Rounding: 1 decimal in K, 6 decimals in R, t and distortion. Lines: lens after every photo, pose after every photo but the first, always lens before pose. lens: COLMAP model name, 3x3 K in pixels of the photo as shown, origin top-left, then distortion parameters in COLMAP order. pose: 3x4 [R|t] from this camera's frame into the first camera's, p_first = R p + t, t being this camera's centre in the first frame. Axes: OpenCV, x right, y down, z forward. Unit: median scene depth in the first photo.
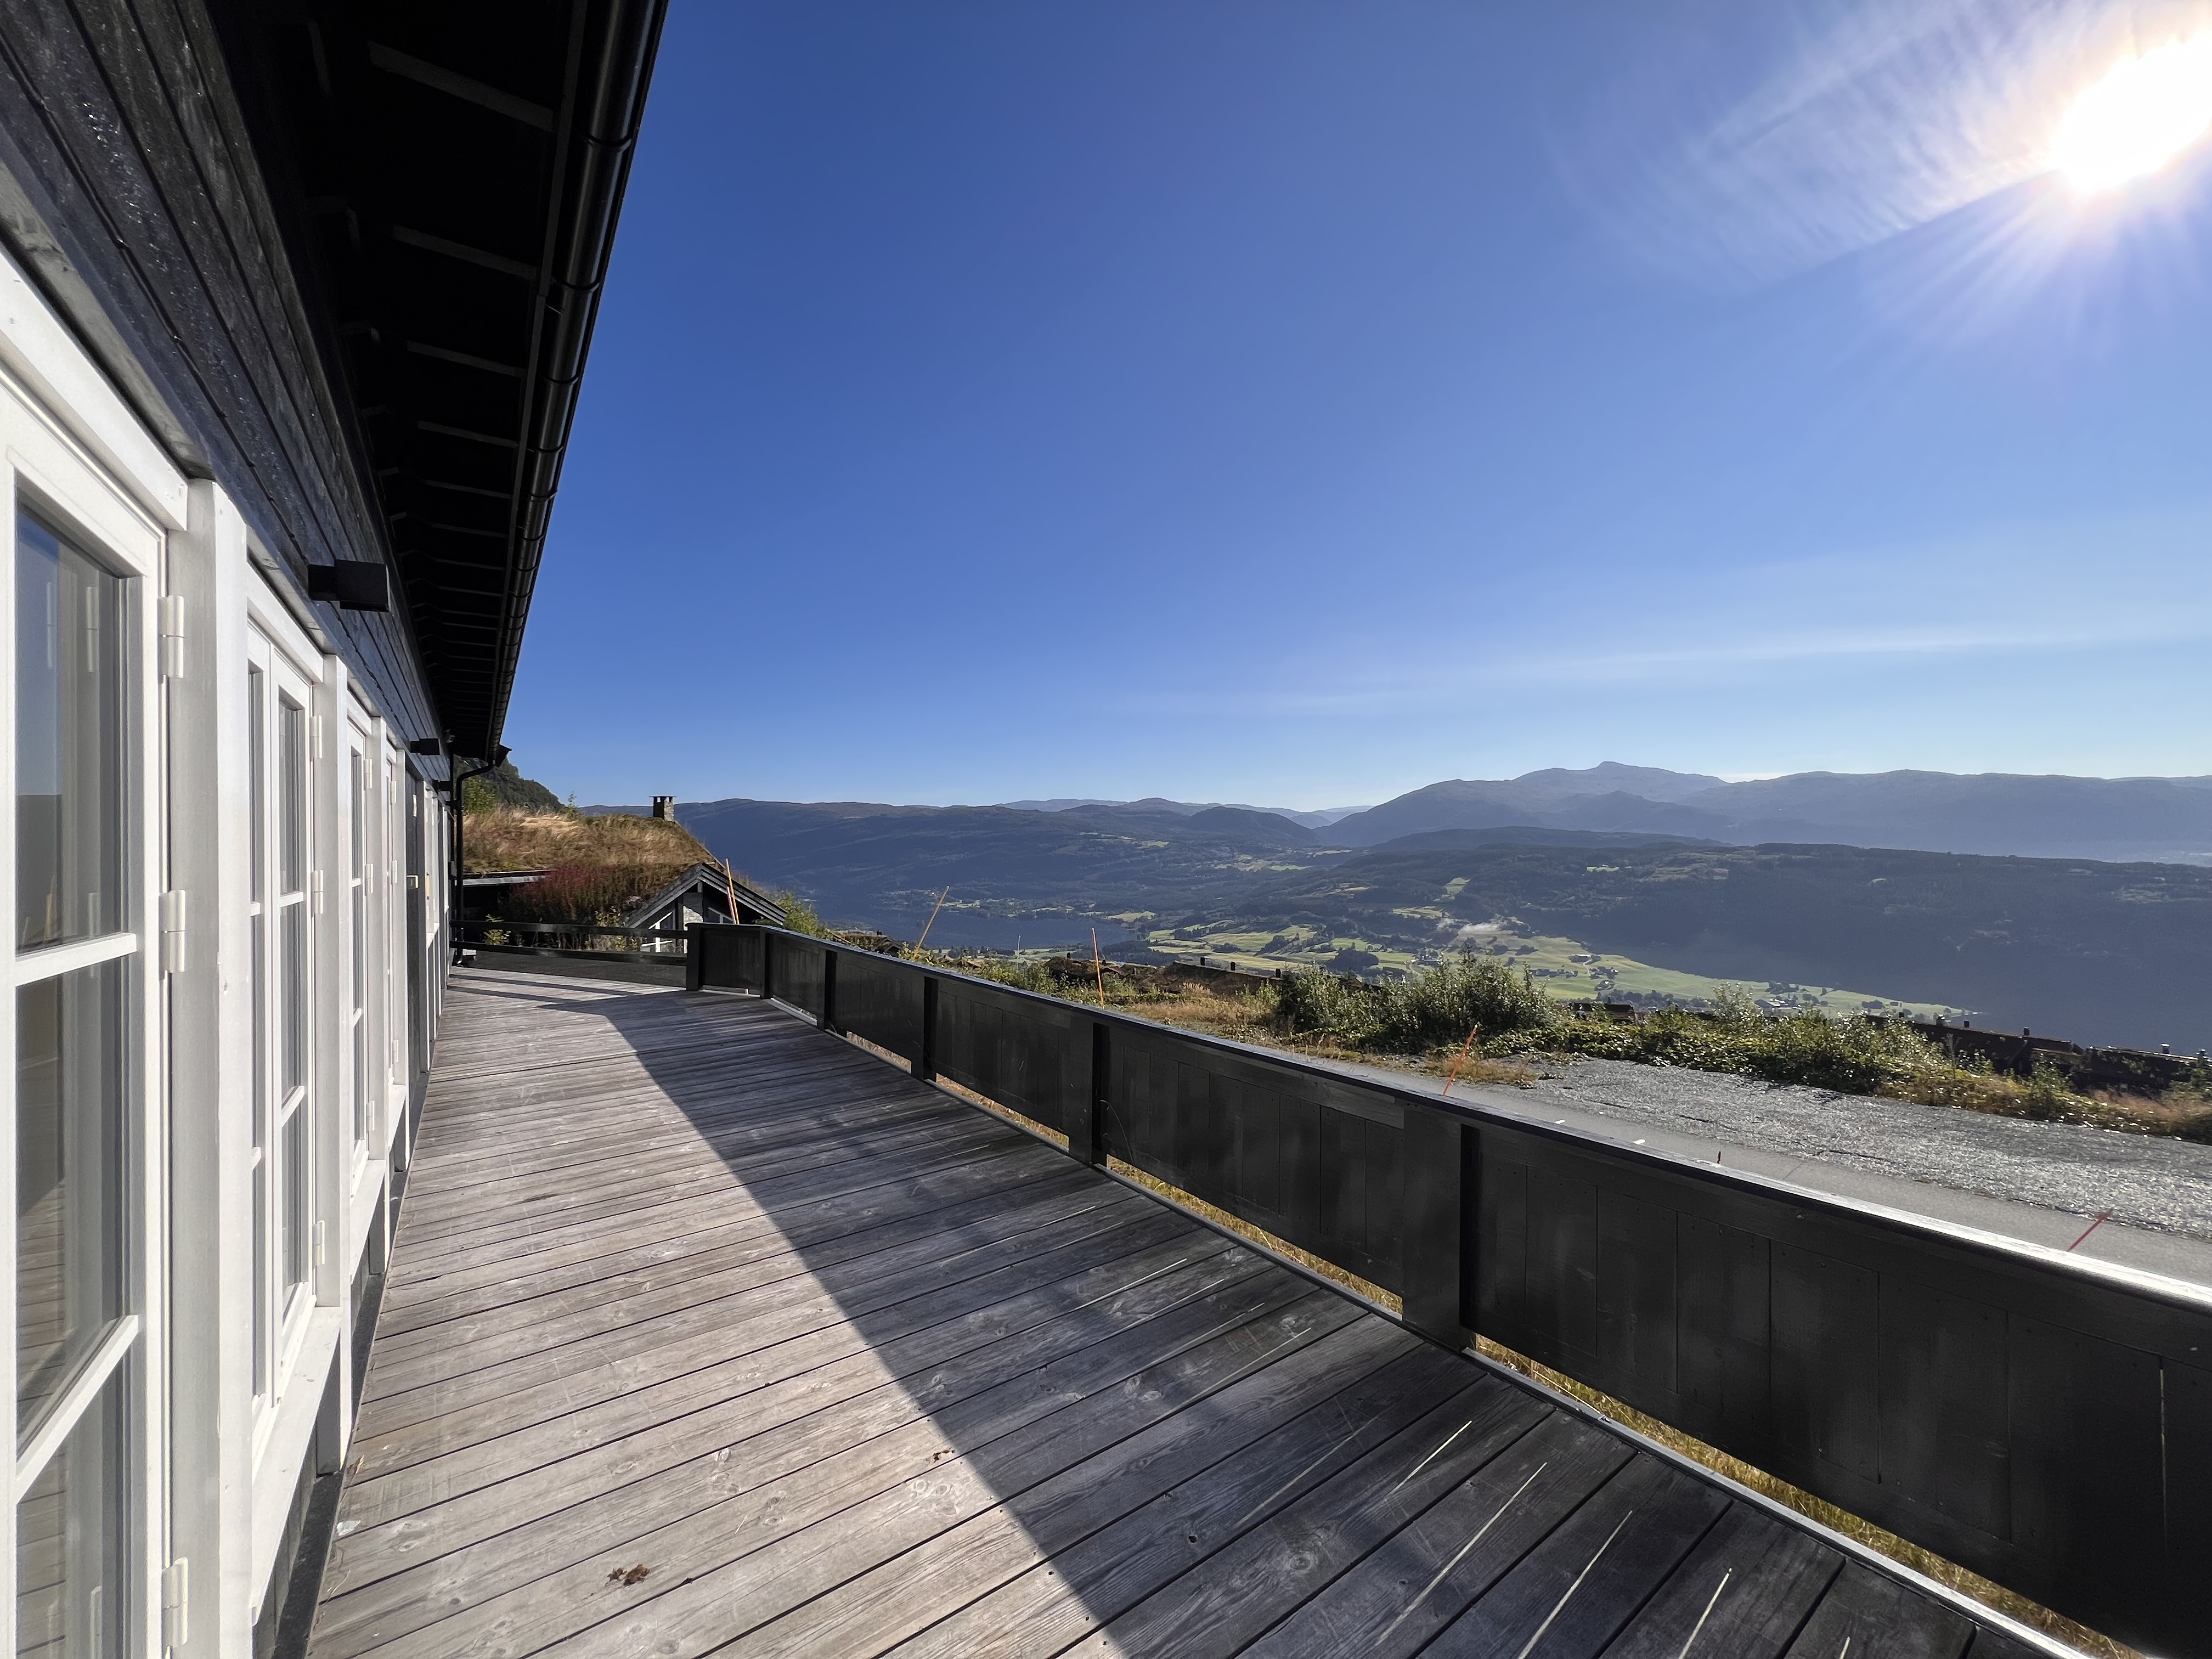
lens RADIAL K [[885.8, 0, 1097.9], [0, 885.8, 828.2], [0, 0, 1]] dist [-0.002976, 0.000941]
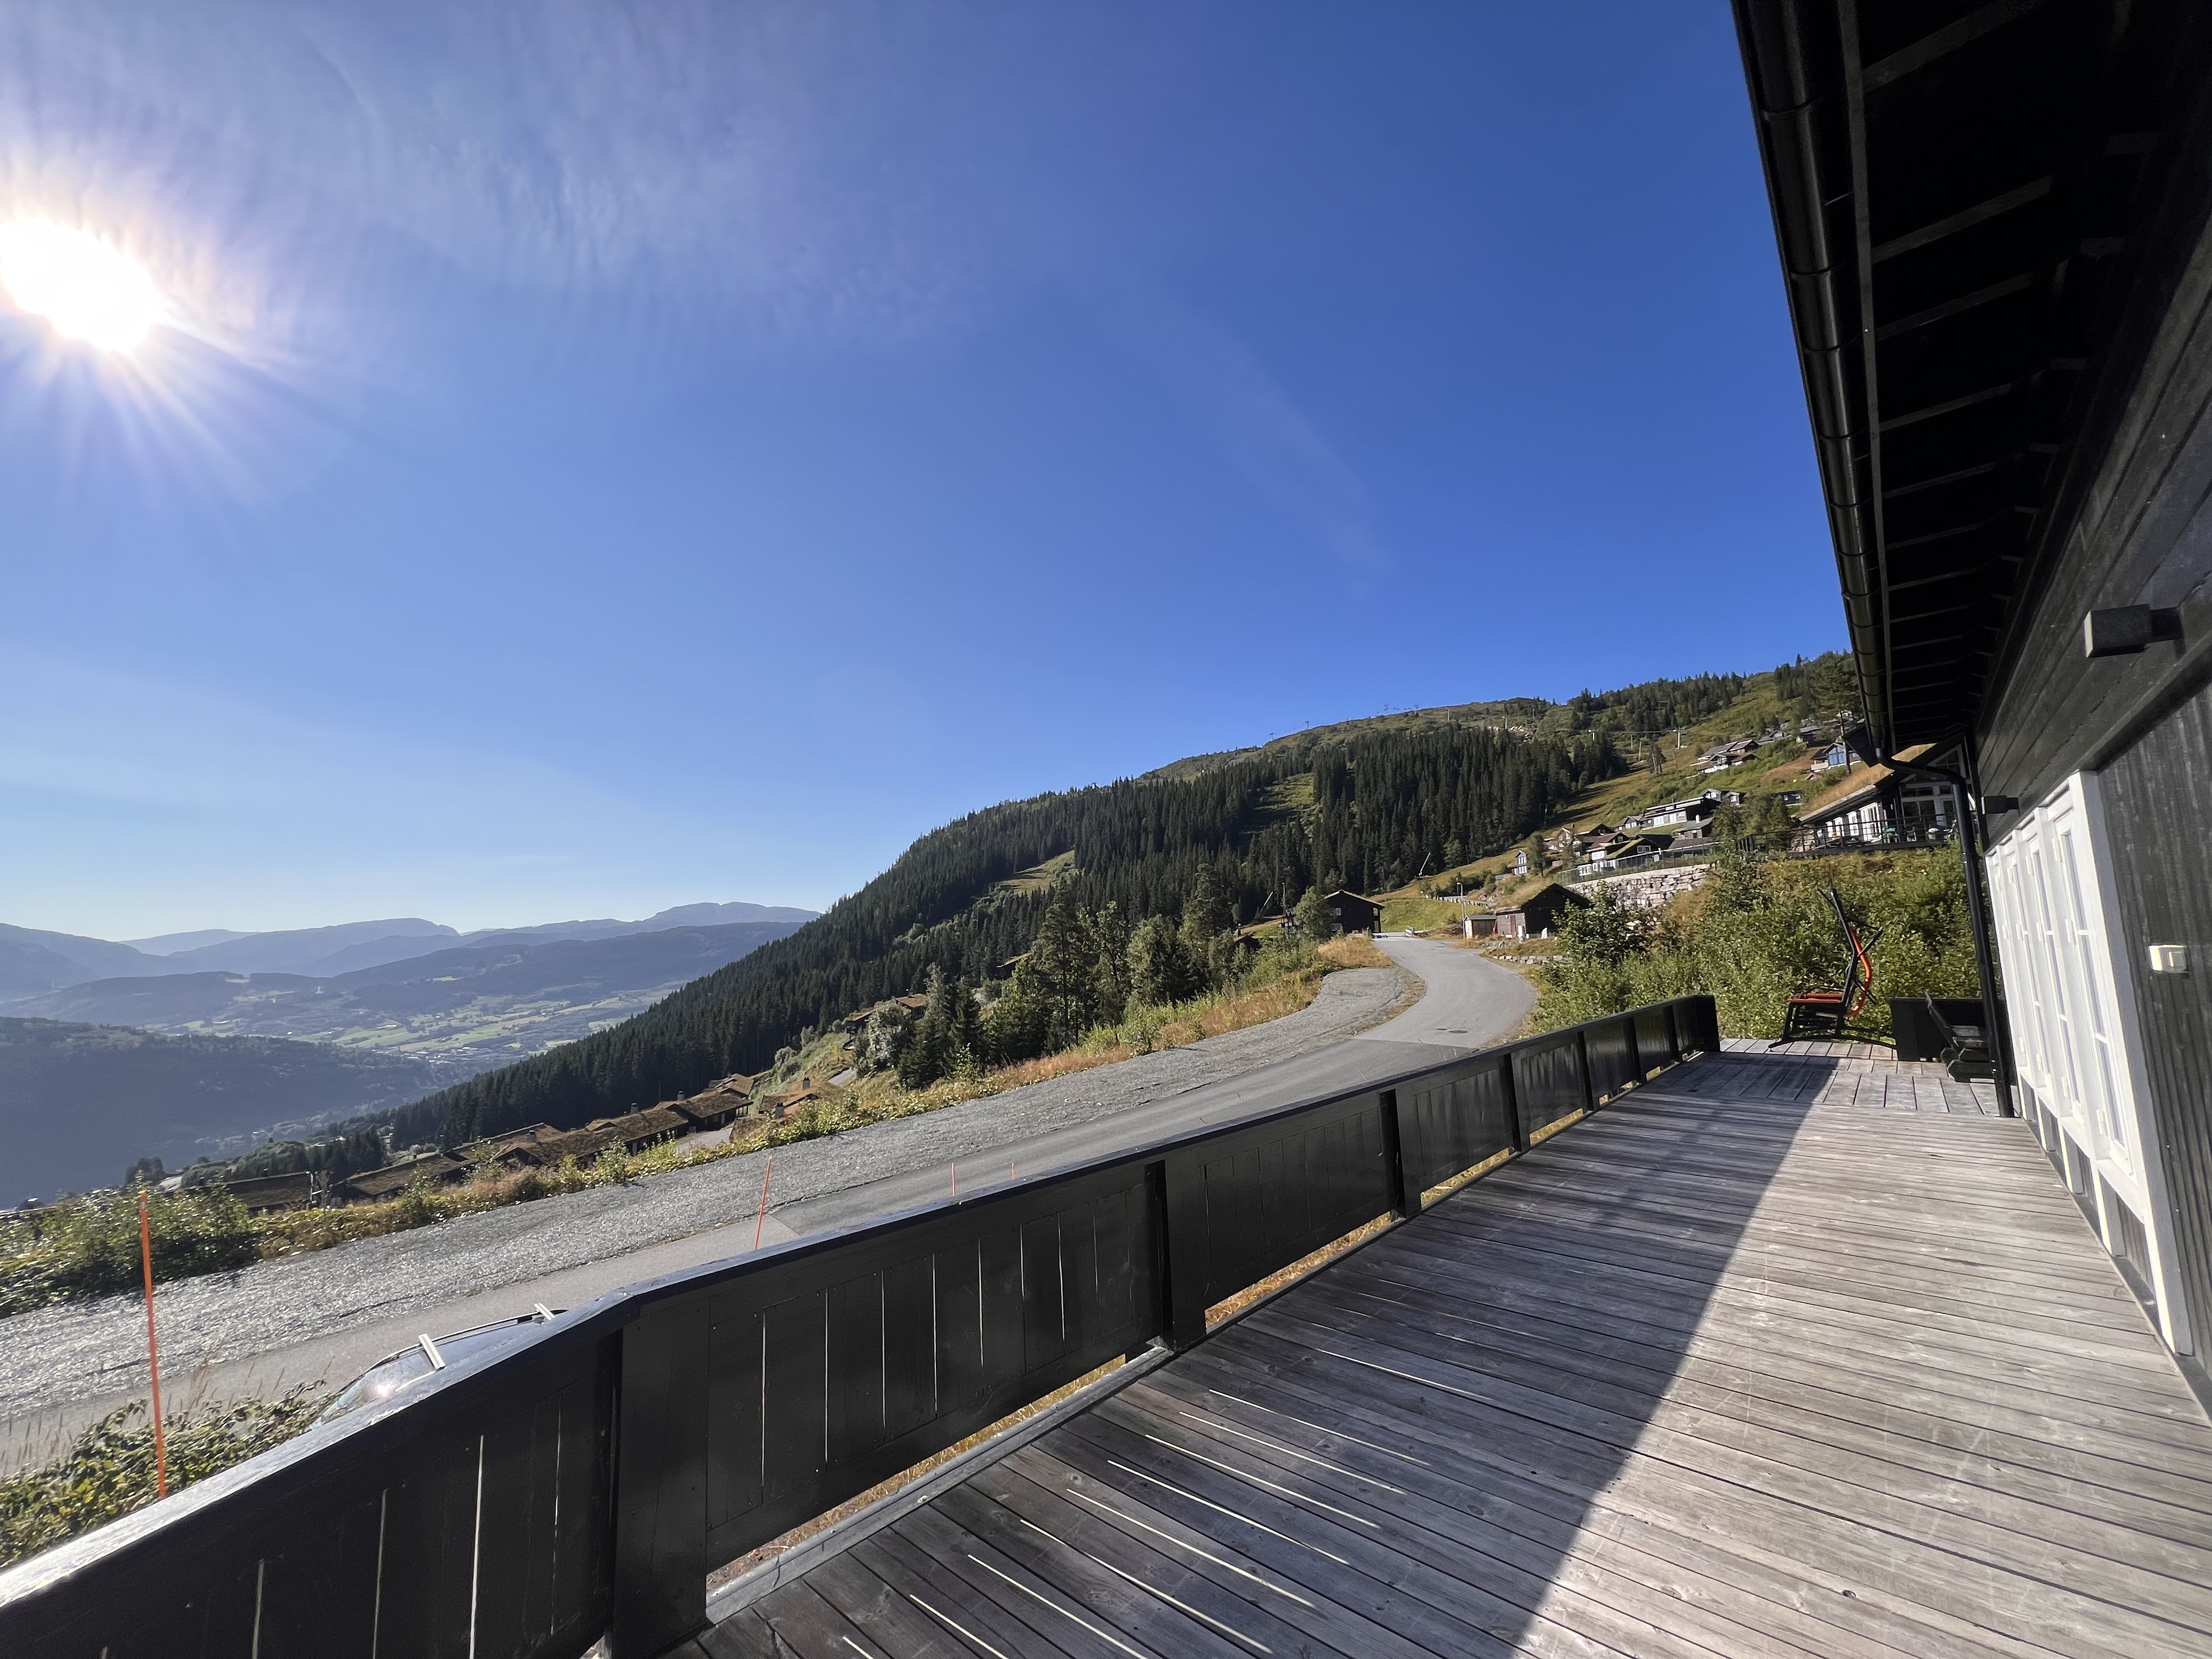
lens RADIAL K [[885.8, 0, 1097.9], [0, 885.8, 828.2], [0, 0, 1]] dist [-0.002976, 0.000941]
pose [[-0.218542, 0.154571, 0.963508, -0.588734], [0.007582, 0.987614, -0.156719, 0.032315], [-0.975798, -0.026945, -0.217007, 0.881671]]
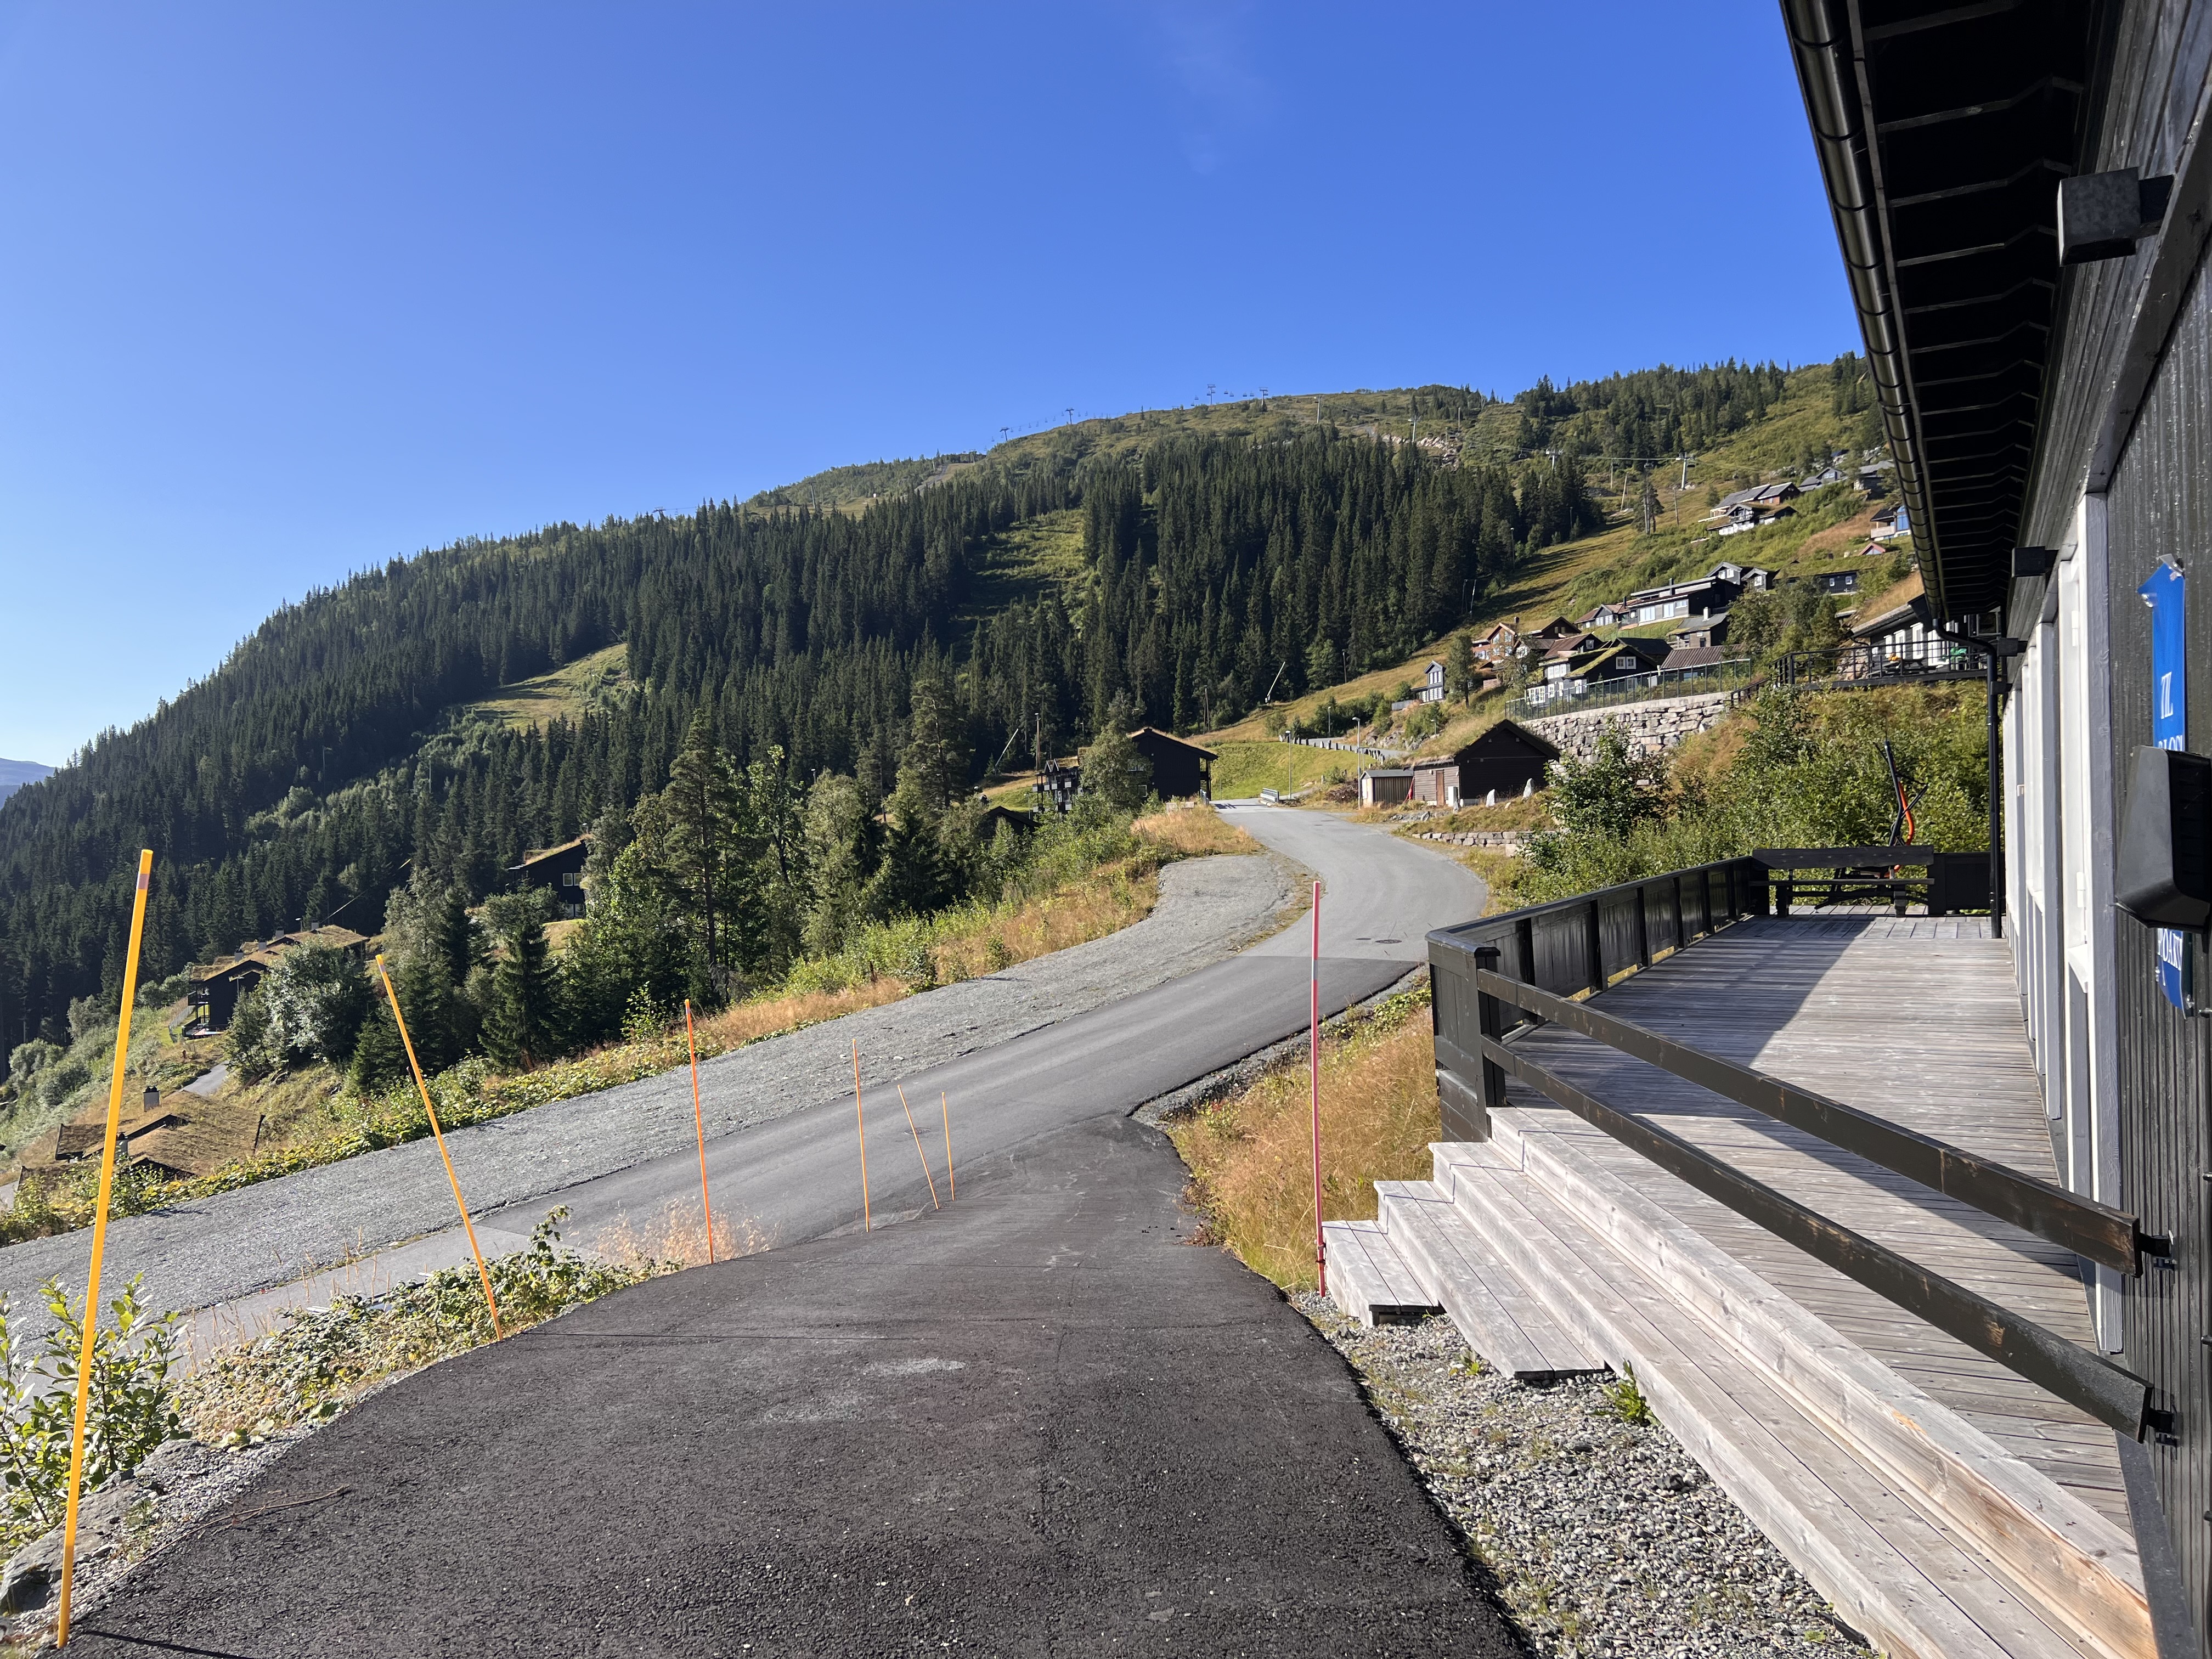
lens RADIAL K [[1652.9, 0, 1106.8], [0, 1652.9, 837.6], [0, 0, 1]] dist [0.113070, -0.207108]
pose [[-0.461356, 0.024058, 0.886889, -0.785746], [0.023827, 0.999608, -0.014721, 0.044794], [-0.886895, 0.014340, -0.461748, 1.140805]]
